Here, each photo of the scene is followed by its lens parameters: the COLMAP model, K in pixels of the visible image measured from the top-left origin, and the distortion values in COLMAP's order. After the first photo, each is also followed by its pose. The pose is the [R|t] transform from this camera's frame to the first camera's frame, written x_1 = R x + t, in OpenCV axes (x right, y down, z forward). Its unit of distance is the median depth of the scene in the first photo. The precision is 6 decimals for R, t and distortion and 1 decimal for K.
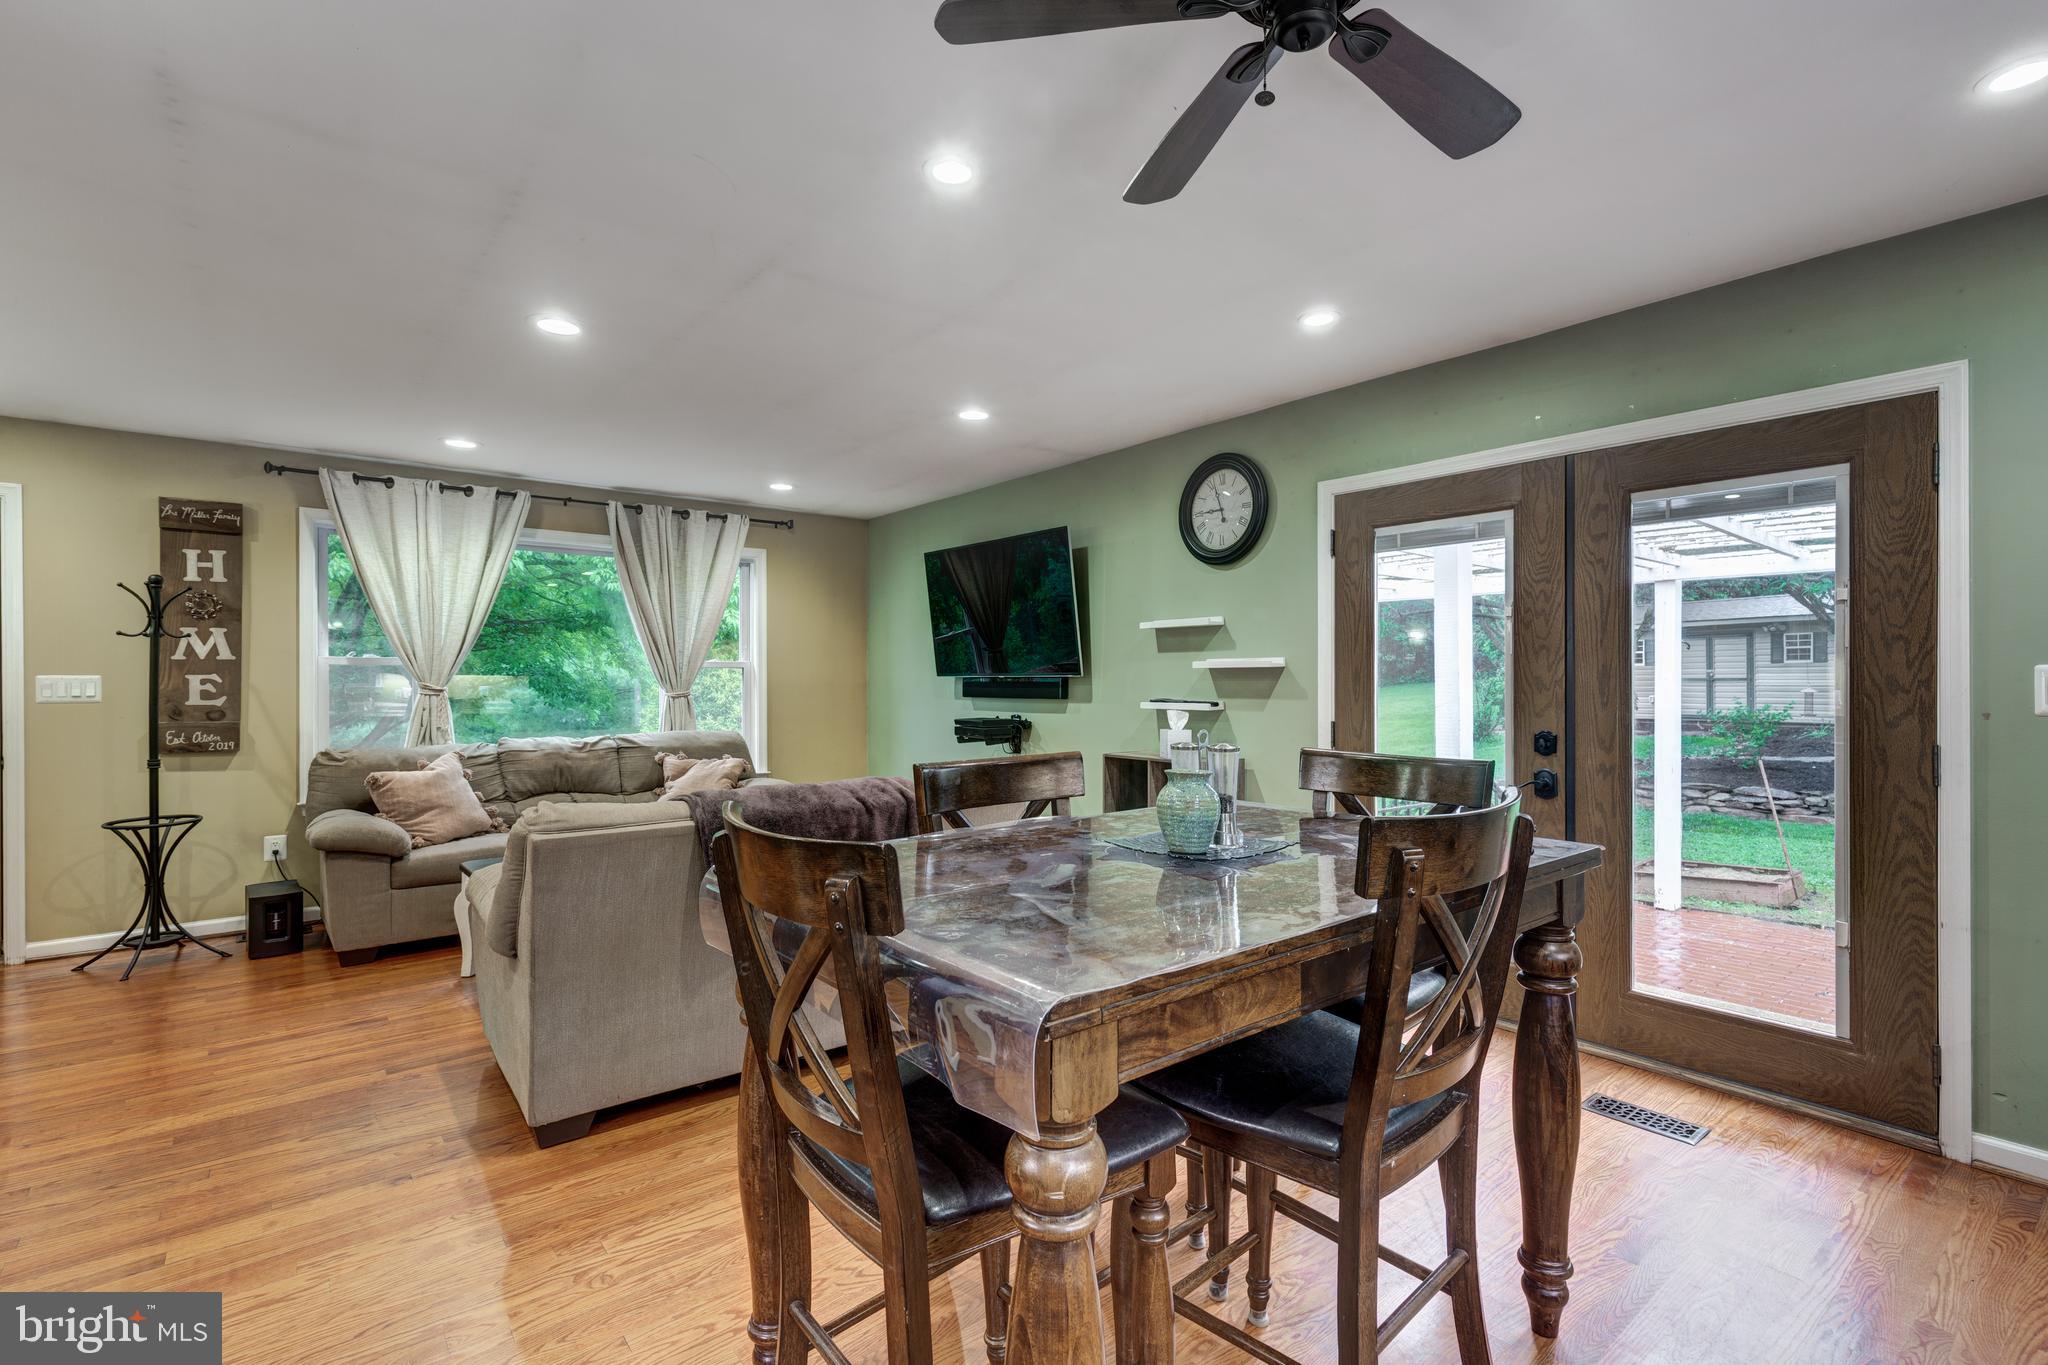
lens RADIAL K [[936.0, 0, 1026.6], [0, 936.0, 682.9], [0, 0, 1]] dist [0.005277, -0.000786]
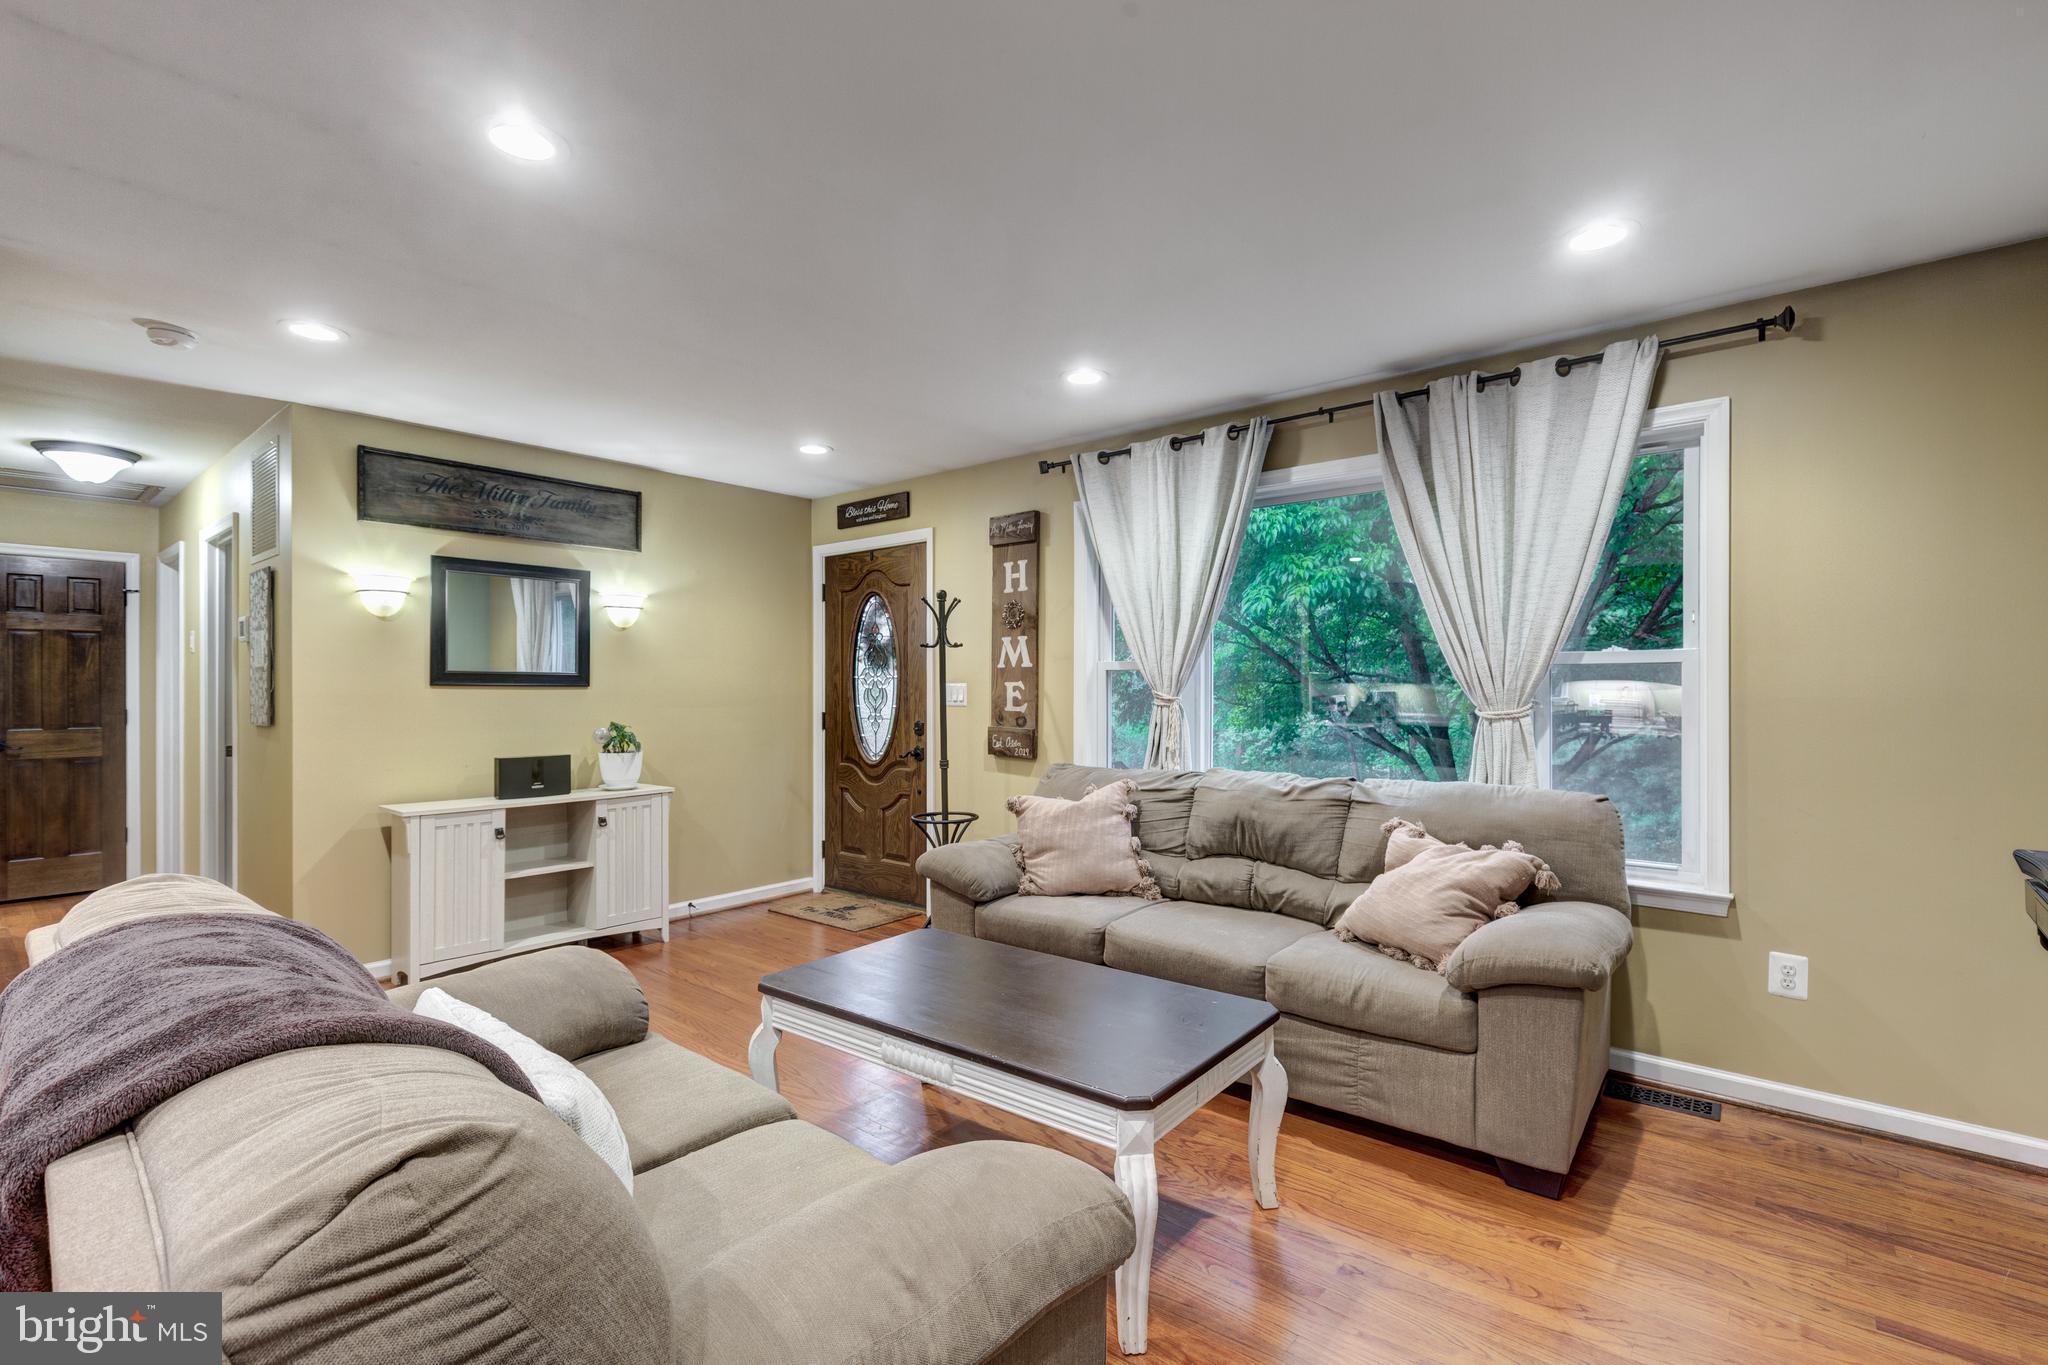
lens RADIAL K [[936.0, 0, 1031.7], [0, 936.0, 685.8], [0, 0, 1]] dist [0.005277, -0.000786]
pose [[0.186974, 0.000262, -0.982365, 0.141796], [-0.004346, 0.999990, -0.000561, -0.003991], [0.982355, 0.004374, 0.186973, 0.829860]]
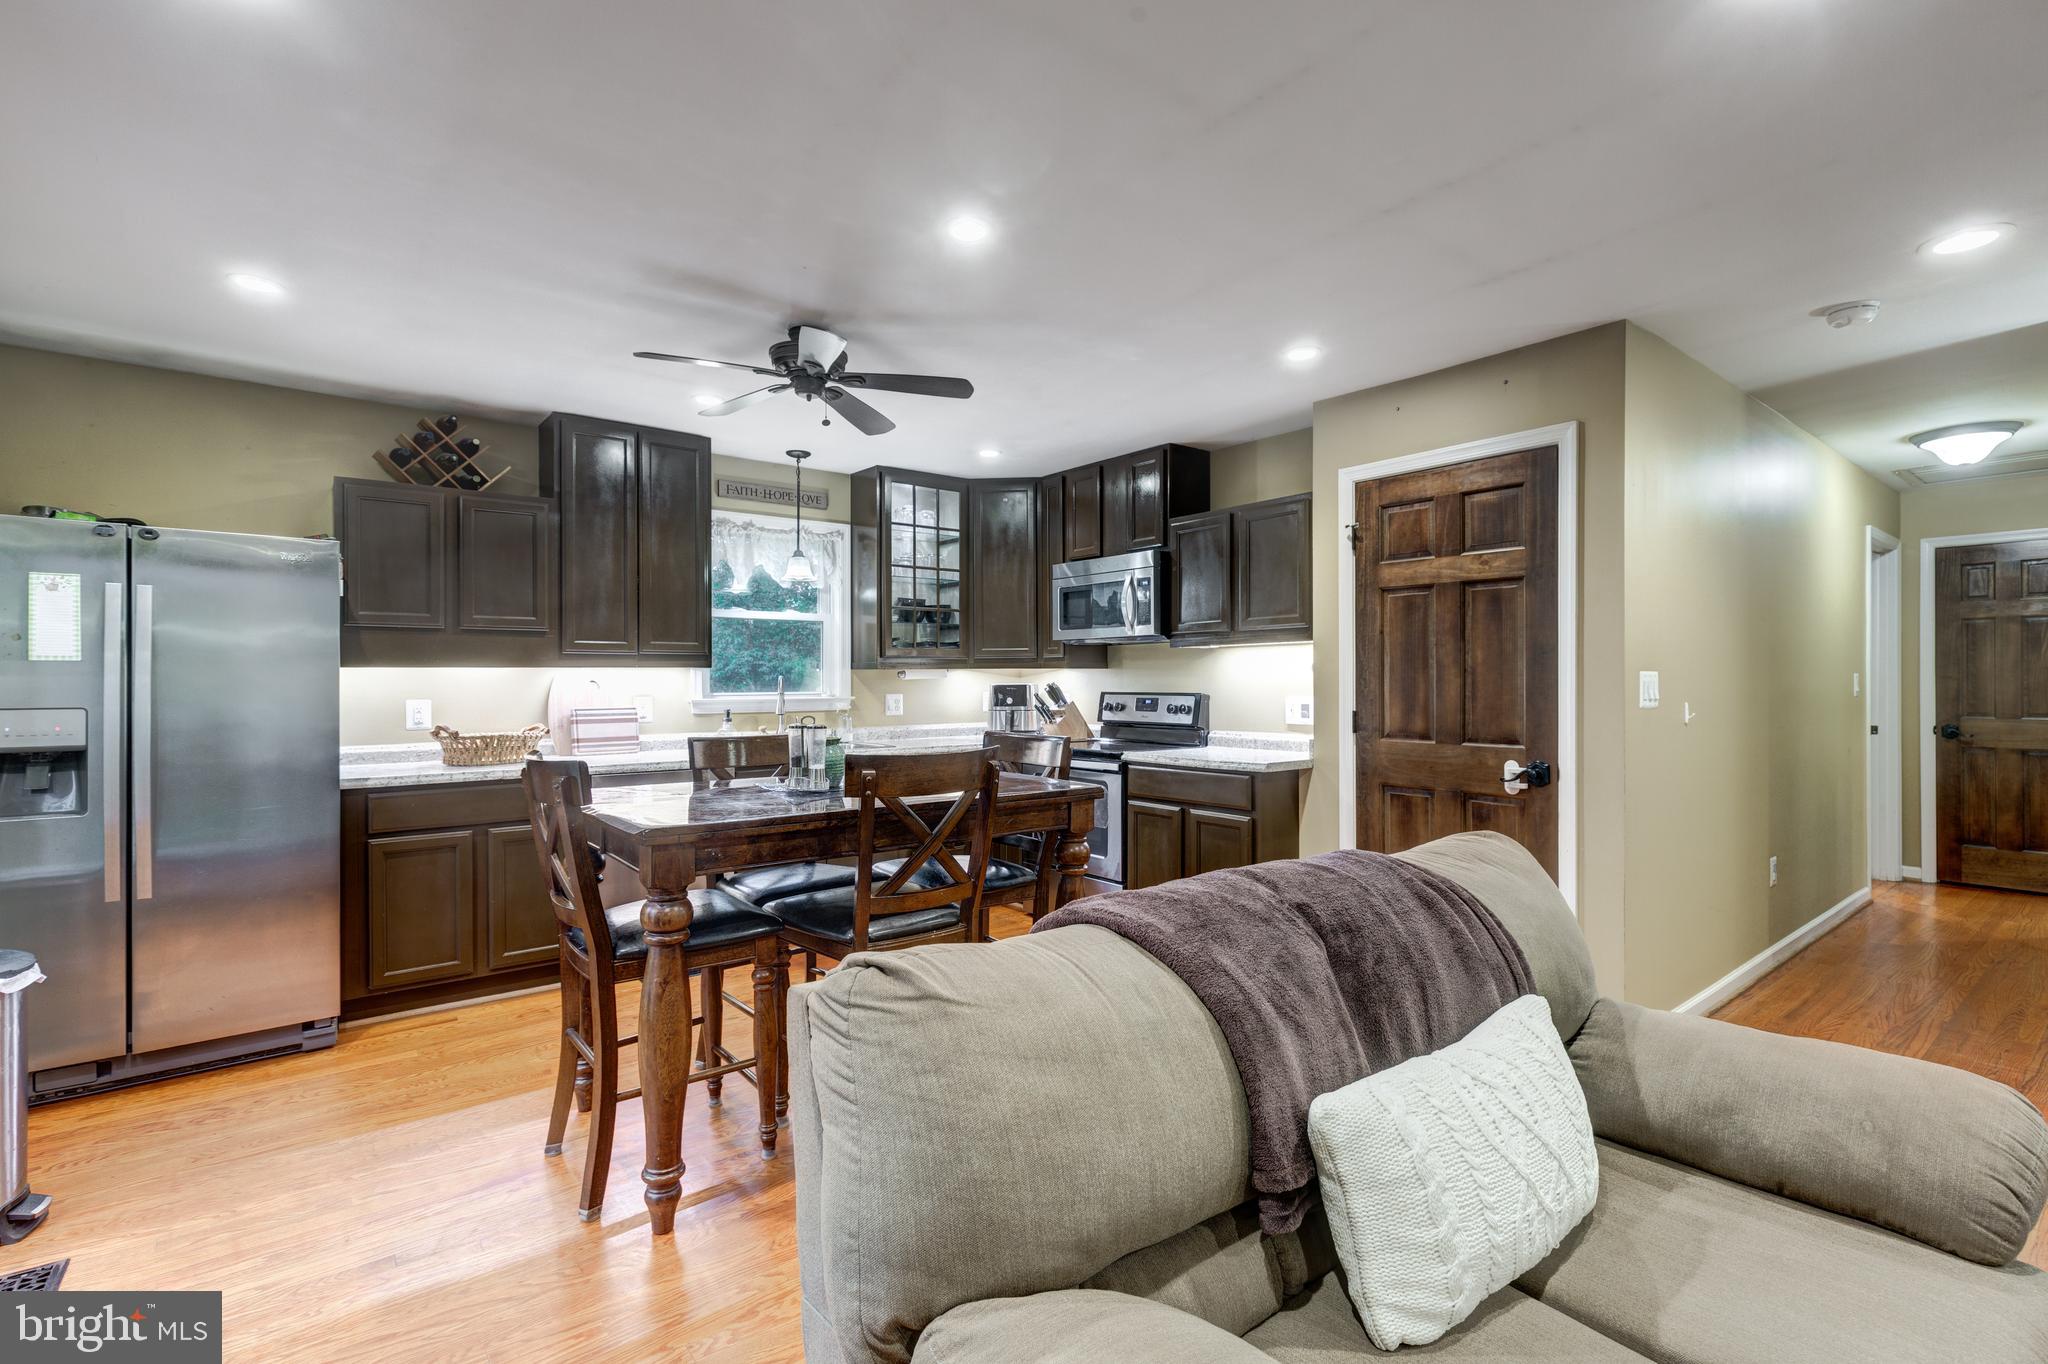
lens RADIAL K [[936.0, 0, 1016.7], [0, 936.0, 682.0], [0, 0, 1]] dist [0.005277, -0.000786]
pose [[-0.999900, 0.007124, 0.012230, -0.069926], [0.007200, 0.999955, 0.006206, -0.005093], [-0.012185, 0.006294, -0.999906, 1.012303]]
